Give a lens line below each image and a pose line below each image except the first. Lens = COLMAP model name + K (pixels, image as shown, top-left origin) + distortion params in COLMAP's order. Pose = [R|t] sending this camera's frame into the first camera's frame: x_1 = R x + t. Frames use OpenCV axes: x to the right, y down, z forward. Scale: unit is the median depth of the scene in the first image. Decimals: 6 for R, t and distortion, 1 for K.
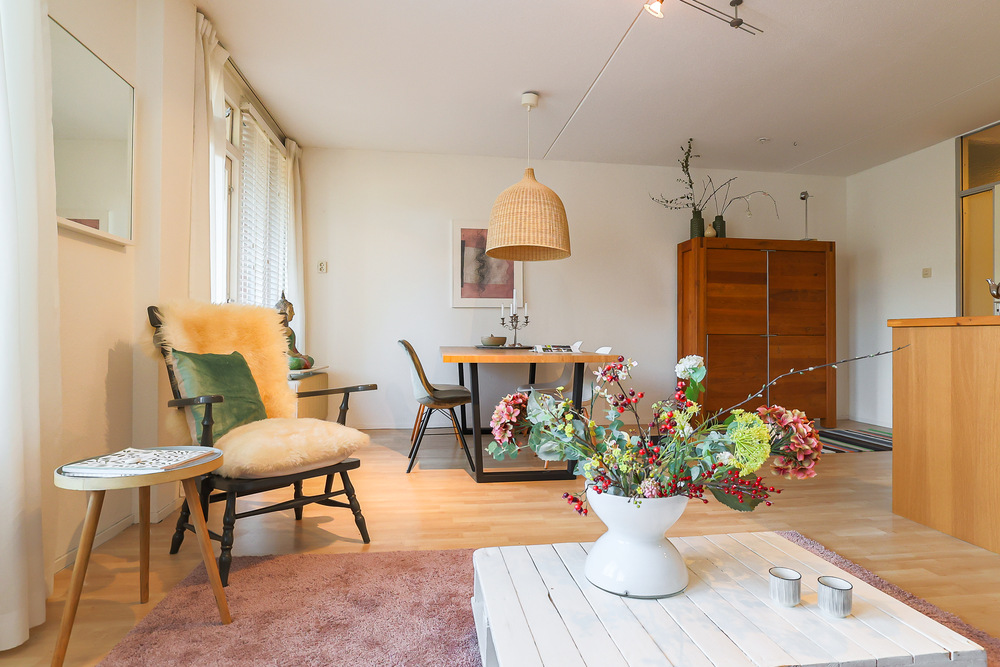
lens RADIAL K [[554.4, 0, 500.0], [0, 554.4, 333.5], [0, 0, 1]] dist [-0.000779, -0.000065]
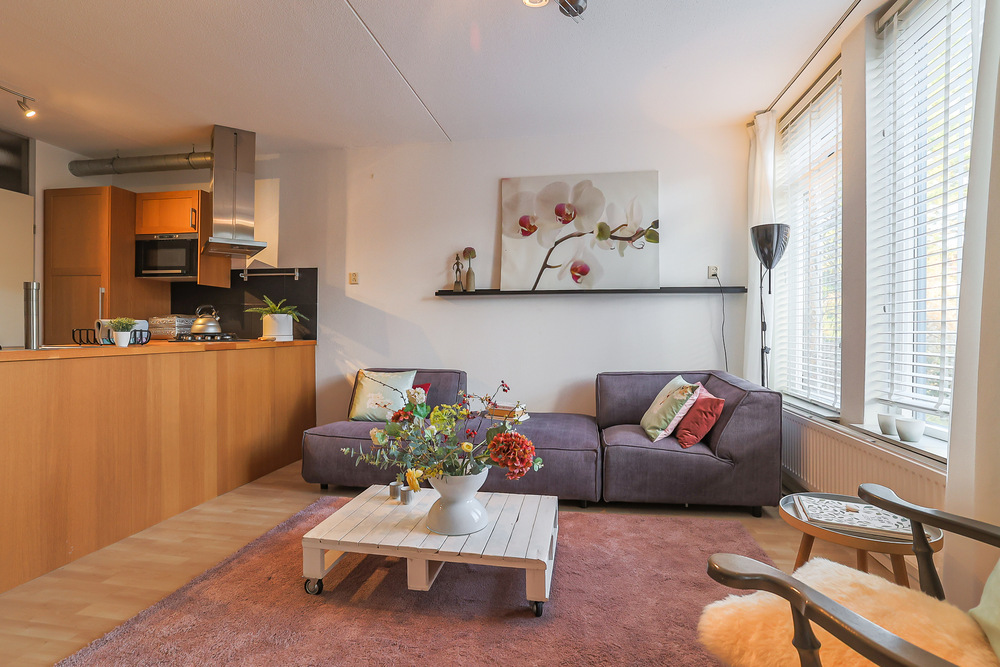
lens RADIAL K [[503.2, 0, 500.0], [0, 503.2, 333.5], [0, 0, 1]] dist [-0.053581, 0.023702]
pose [[-0.952690, -0.008198, 0.303833, -0.165423], [-0.008910, 0.999960, -0.000955, -0.061481], [-0.303813, -0.003617, -0.952725, 1.234001]]
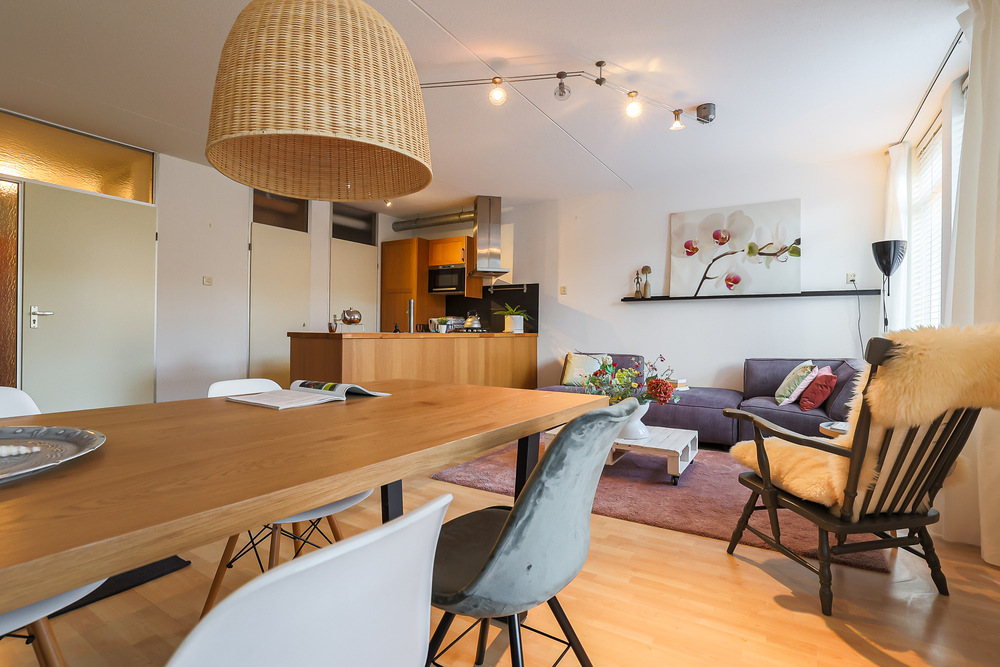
lens RADIAL K [[474.3, 0, 500.0], [0, 474.3, 333.5], [0, 0, 1]] dist [-0.047368, 0.000296]
pose [[-0.766970, -0.012704, 0.641557, -0.402032], [-0.015272, 0.999882, 0.001542, -0.035689], [-0.641501, -0.008615, -0.767074, 1.696010]]
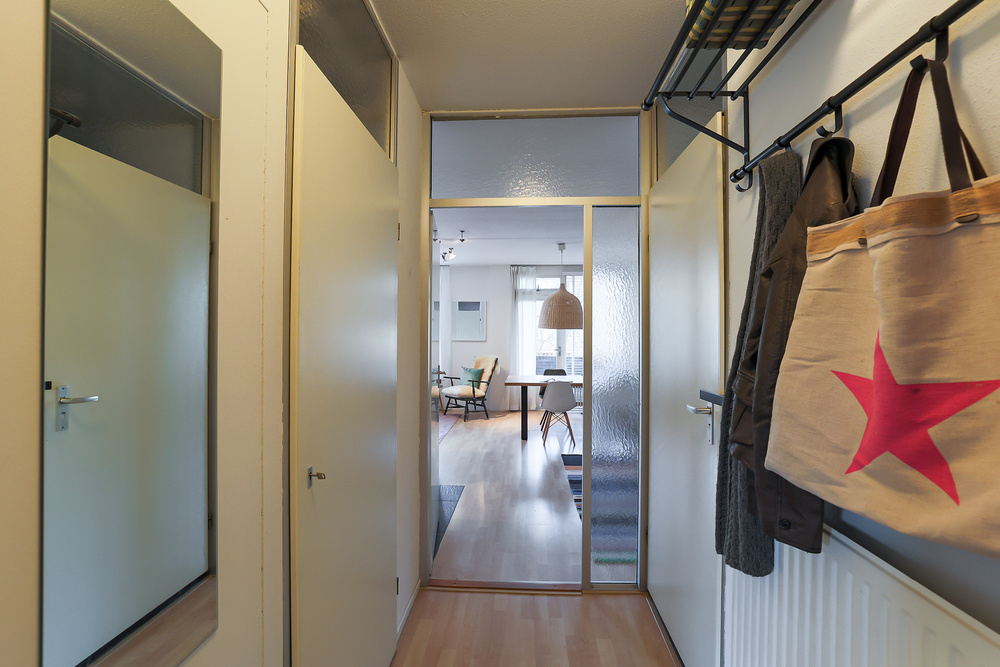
lens RADIAL K [[474.3, 0, 500.0], [0, 474.3, 333.5], [0, 0, 1]] dist [-0.047368, 0.000296]
pose [[-0.192383, -0.006607, -0.981298, 2.573130], [0.002473, 0.999971, -0.007218, -0.171223], [0.981317, -0.003815, -0.192361, 1.597403]]
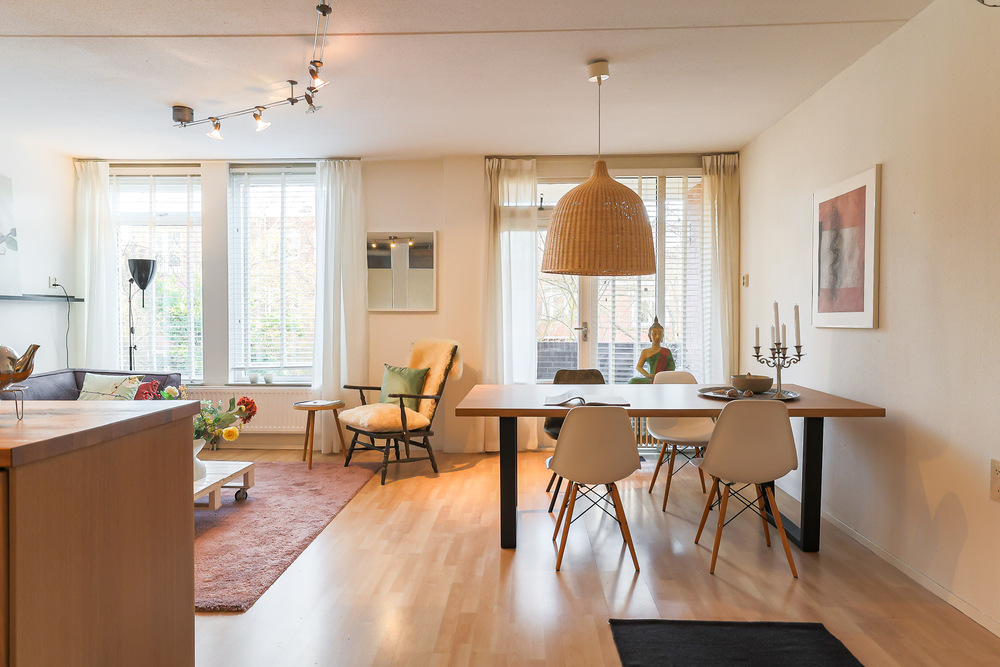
lens RADIAL K [[590.1, 0, 500.0], [0, 590.1, 333.5], [0, 0, 1]] dist [0.001318, 0.000658]
pose [[-0.181885, 0.023508, -0.983039, 1.268143], [0.007284, 0.999719, 0.022559, -0.110160], [0.983293, -0.003057, -0.182006, 1.447094]]
